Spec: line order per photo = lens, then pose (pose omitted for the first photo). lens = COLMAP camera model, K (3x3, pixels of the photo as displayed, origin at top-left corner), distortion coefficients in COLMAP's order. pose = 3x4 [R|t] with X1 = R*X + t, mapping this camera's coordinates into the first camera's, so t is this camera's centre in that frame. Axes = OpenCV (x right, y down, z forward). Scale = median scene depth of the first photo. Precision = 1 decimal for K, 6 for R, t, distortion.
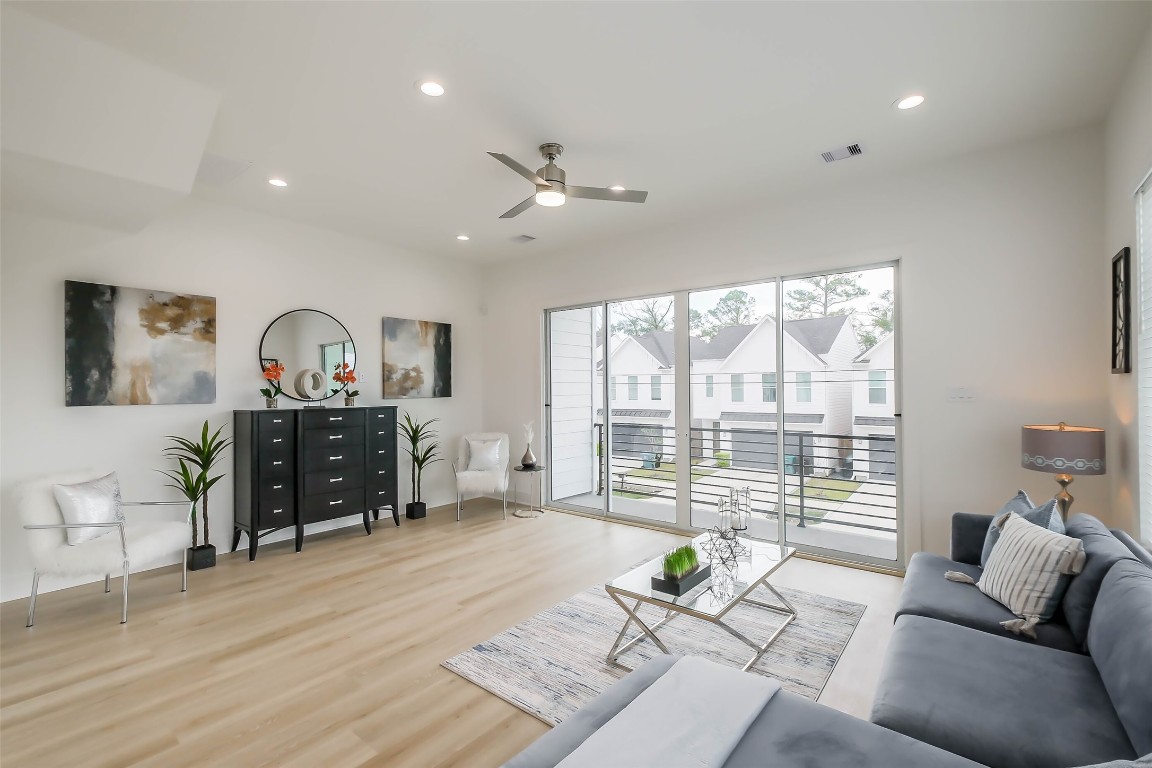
lens RADIAL K [[515.4, 0, 577.0], [0, 515.4, 389.2], [0, 0, 1]] dist [0.003089, 0.000161]
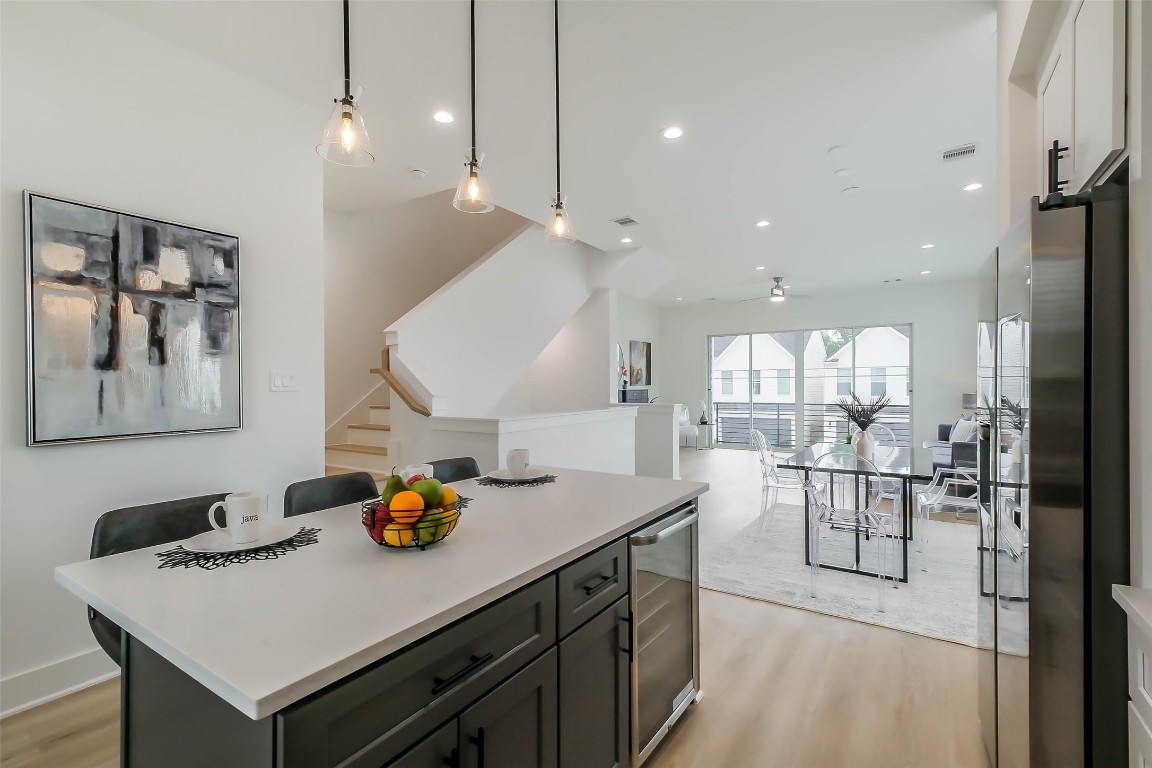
lens RADIAL K [[515.4, 0, 575.7], [0, 515.4, 384.0], [0, 0, 1]] dist [0.003089, 0.000161]
pose [[0.996425, -0.003071, 0.084421, -0.695324], [0.003410, 0.999987, -0.003877, 0.018344], [-0.084408, 0.004151, 0.996423, -0.765763]]
